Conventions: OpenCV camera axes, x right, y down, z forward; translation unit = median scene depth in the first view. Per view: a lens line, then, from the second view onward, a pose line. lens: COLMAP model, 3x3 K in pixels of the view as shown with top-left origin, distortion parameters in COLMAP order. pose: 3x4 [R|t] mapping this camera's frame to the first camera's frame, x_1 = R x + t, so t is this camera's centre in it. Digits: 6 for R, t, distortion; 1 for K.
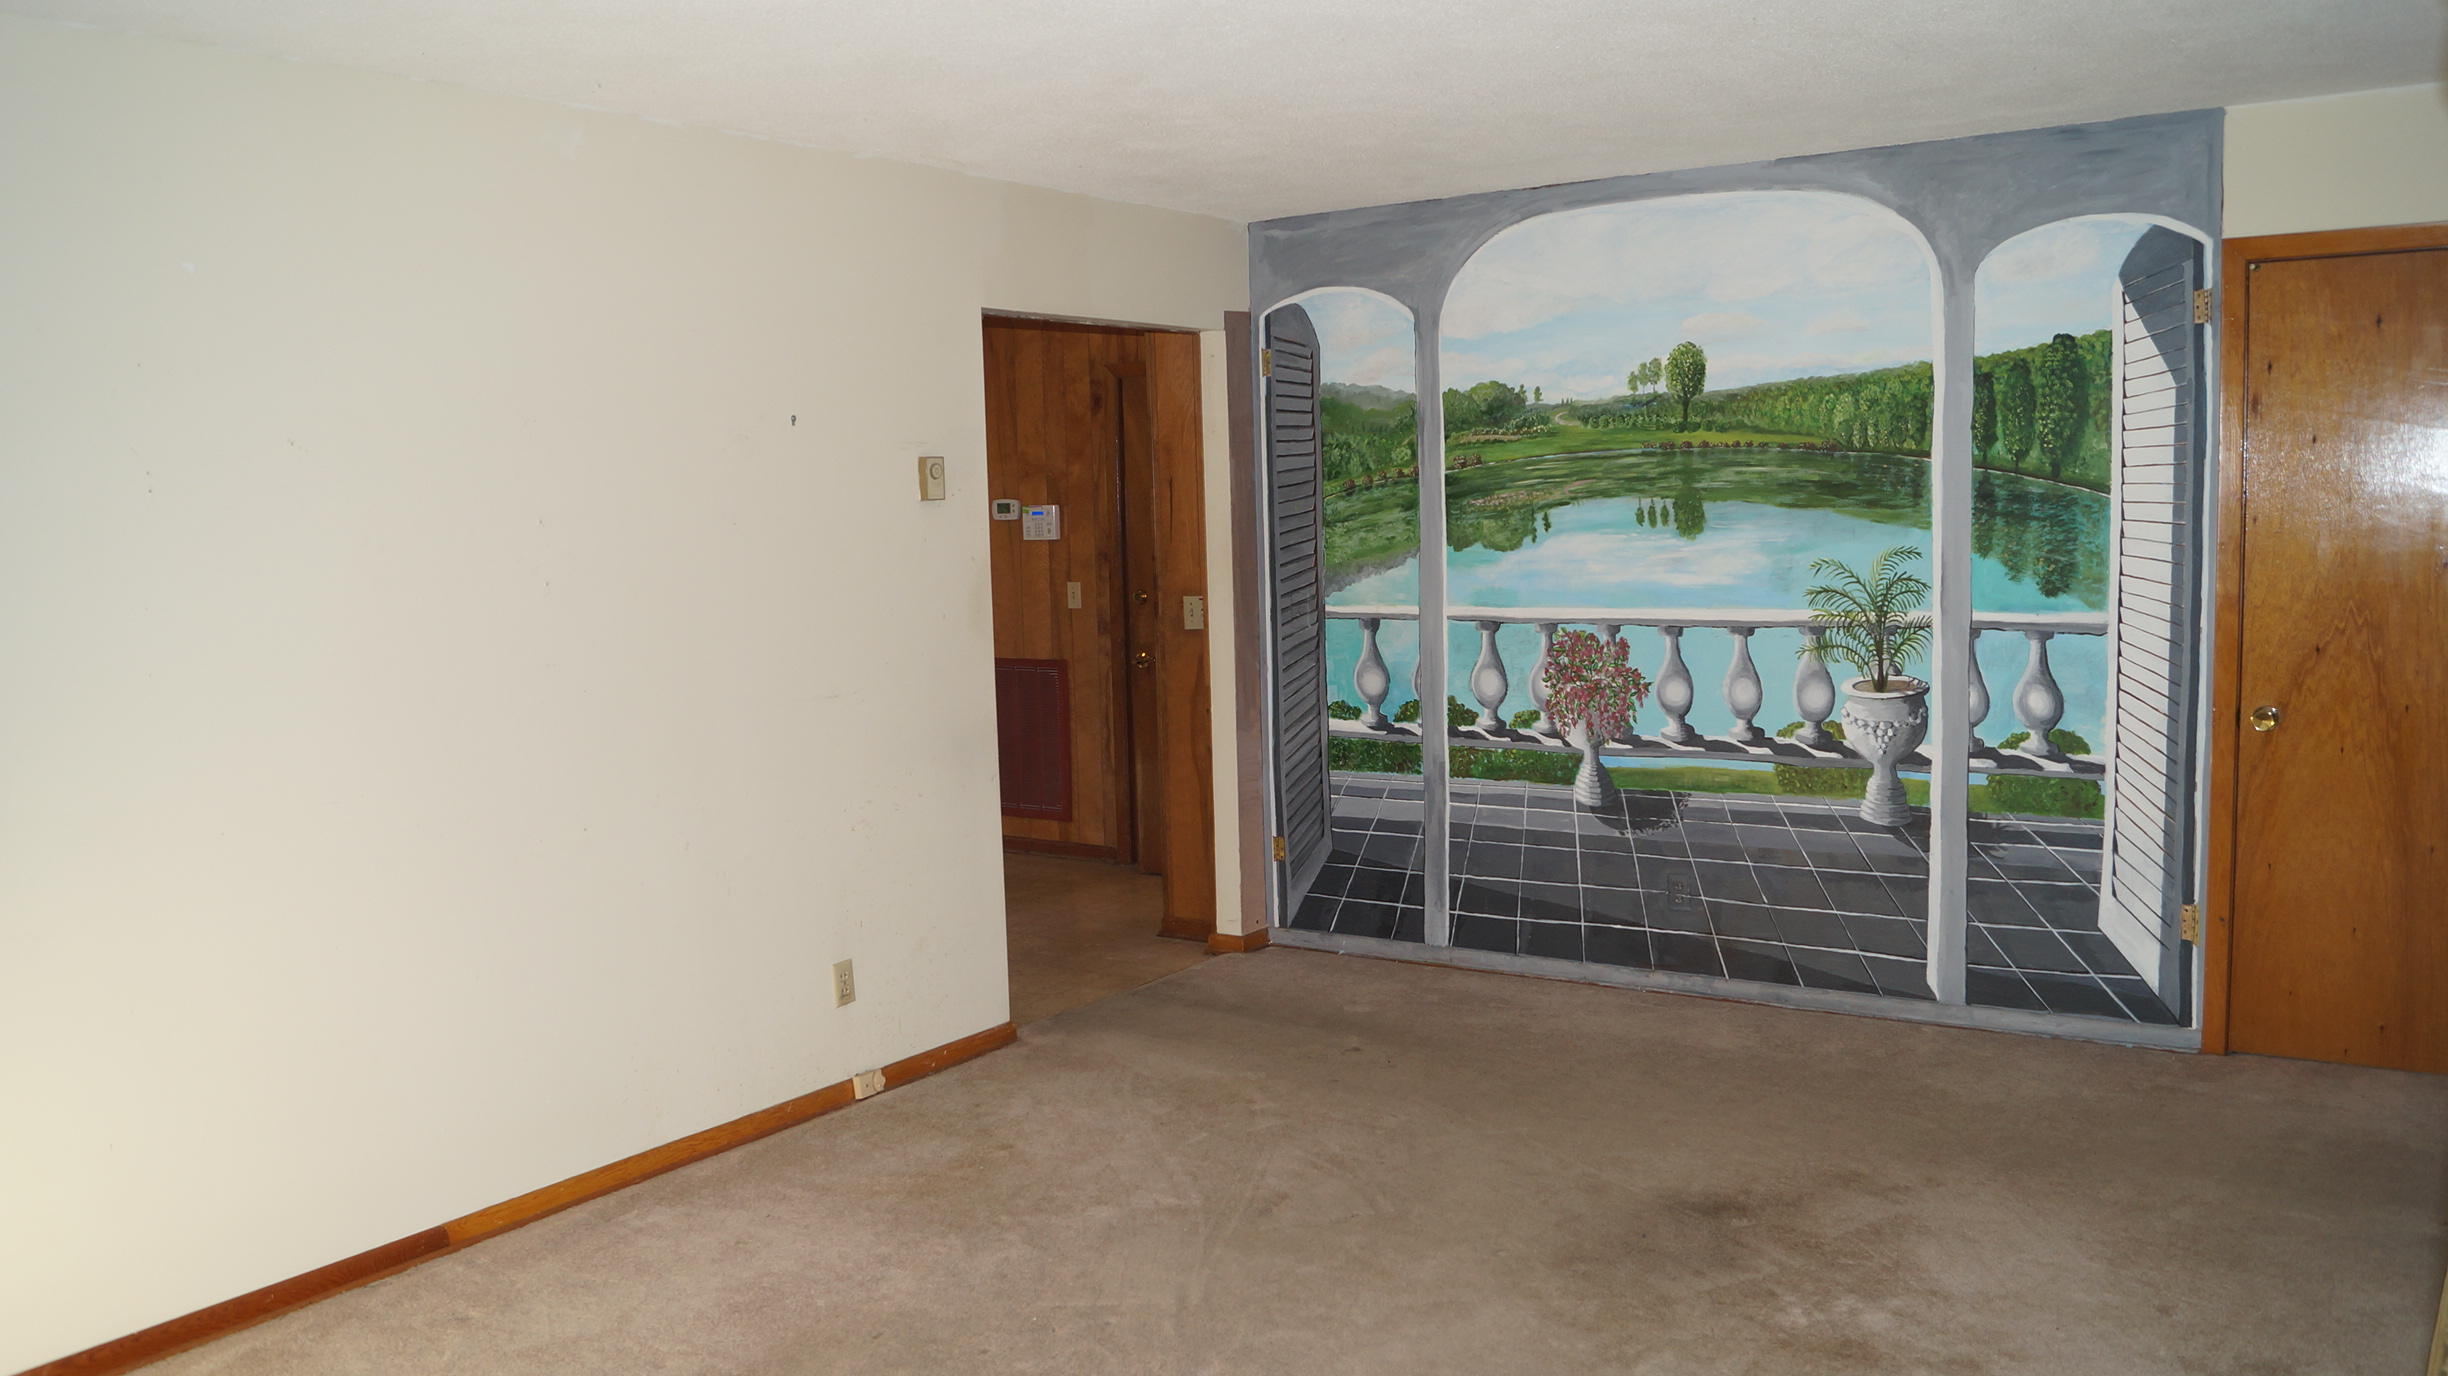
lens RADIAL K [[1927.1, 0, 1220.1], [0, 1927.1, 692.7], [0, 0, 1]] dist [-0.084204, 0.018333]
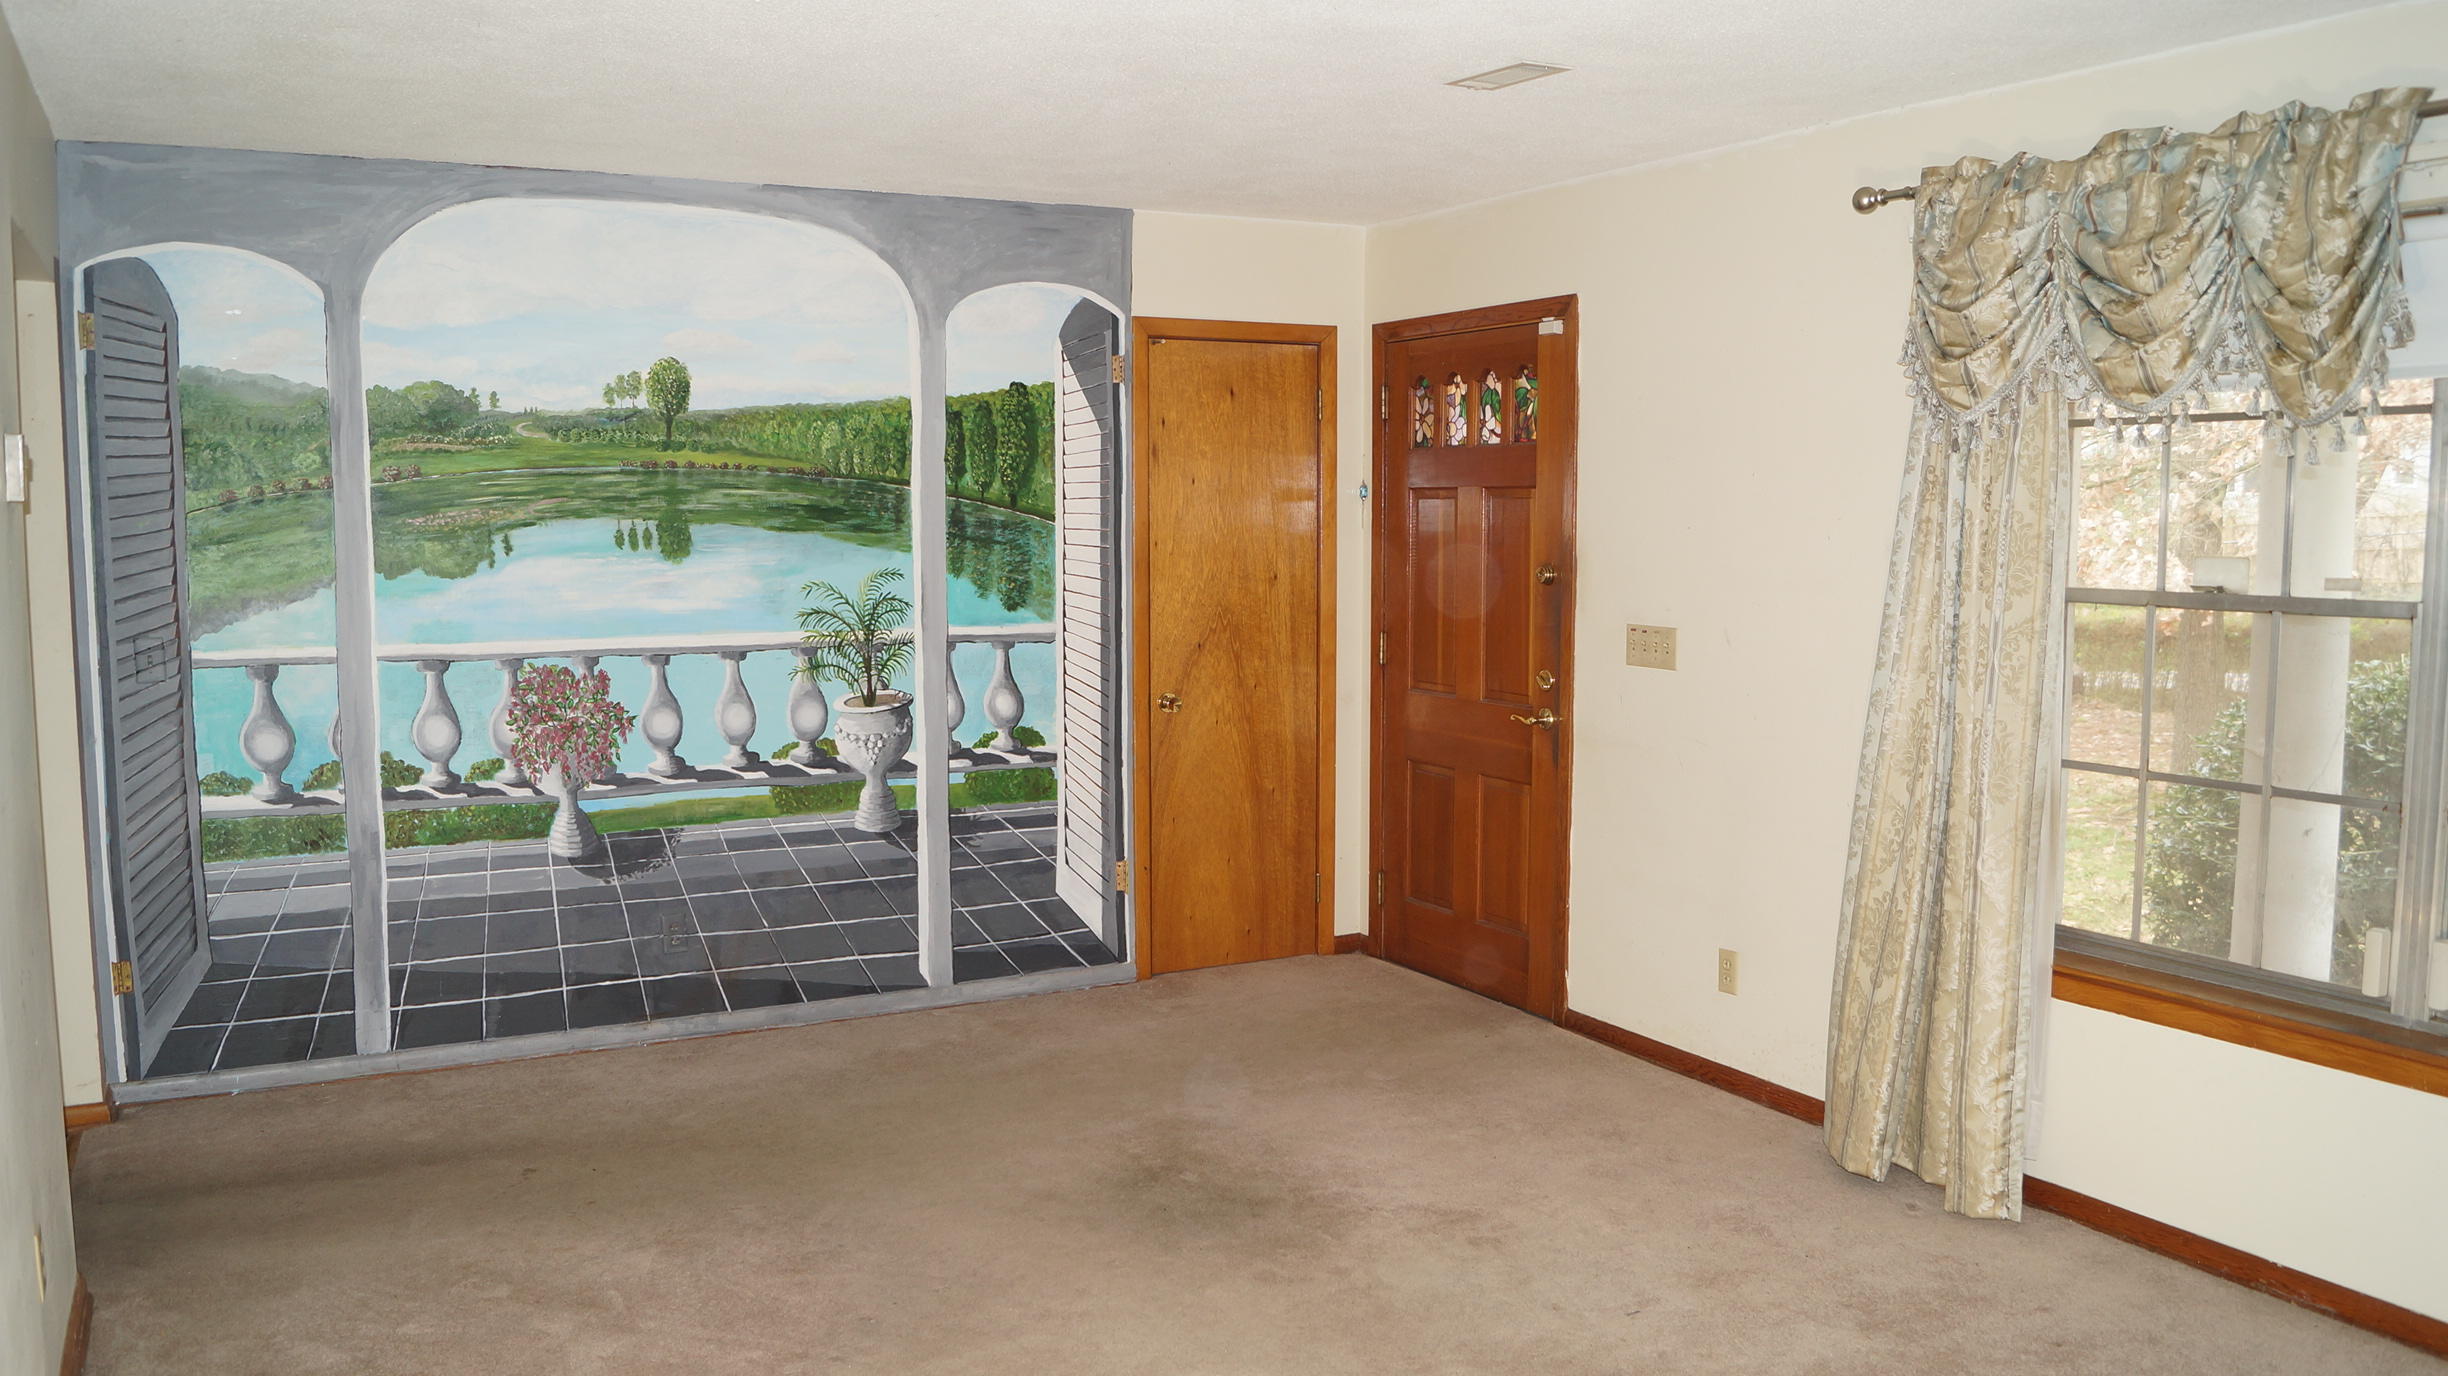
lens RADIAL K [[1927.1, 0, 1221.9], [0, 1927.1, 690.9], [0, 0, 1]] dist [-0.084204, 0.018333]
pose [[0.461826, -0.055814, 0.885212, -0.478500], [0.074716, 0.996919, 0.023877, -0.018723], [-0.883818, 0.055112, 0.464574, 0.316758]]
